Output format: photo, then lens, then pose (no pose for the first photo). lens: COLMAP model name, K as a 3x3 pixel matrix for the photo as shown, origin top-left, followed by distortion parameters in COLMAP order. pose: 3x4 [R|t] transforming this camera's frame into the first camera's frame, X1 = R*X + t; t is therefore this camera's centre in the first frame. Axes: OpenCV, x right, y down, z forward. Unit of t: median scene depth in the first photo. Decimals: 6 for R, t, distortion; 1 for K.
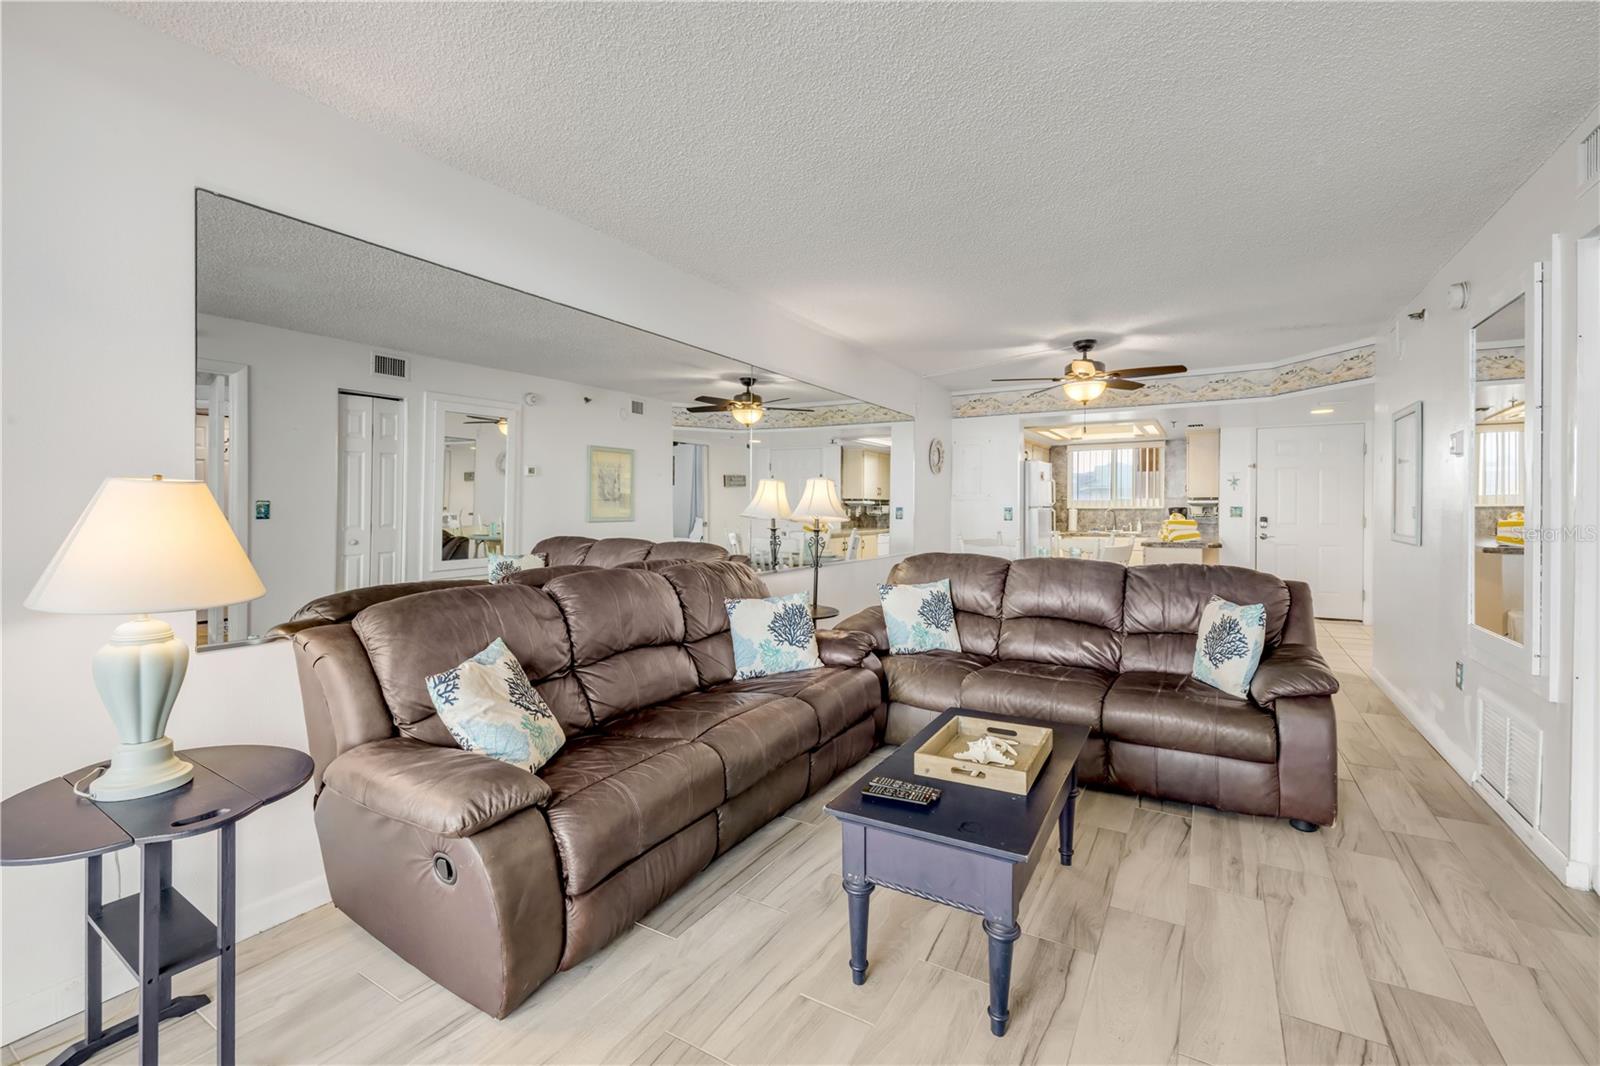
lens RADIAL K [[682.2, 0, 802.6], [0, 682.2, 510.9], [0, 0, 1]] dist [-0.002019, 0.000776]
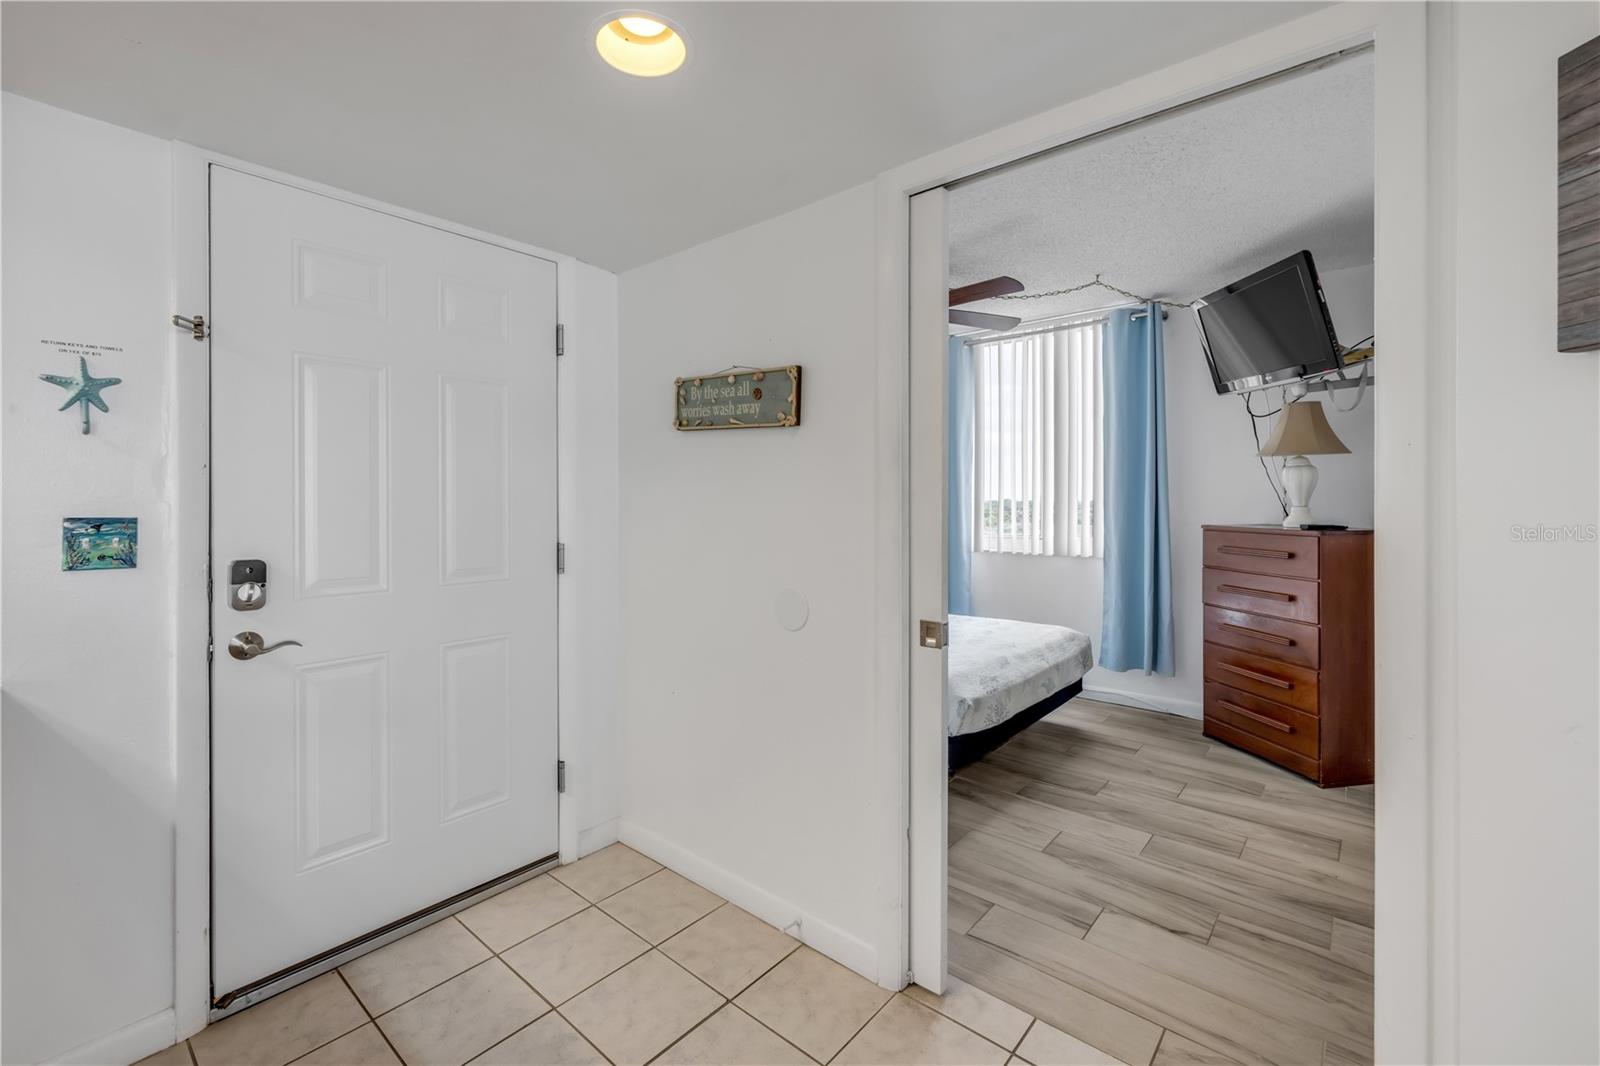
lens RADIAL K [[682.2, 0, 795.9], [0, 682.2, 502.4], [0, 0, 1]] dist [-0.002019, 0.000776]
pose [[0.168374, -0.000744, 0.985723, 0.714766], [0.005065, 0.999987, -0.000110, -0.014266], [-0.985710, 0.005011, 0.168376, 1.157264]]
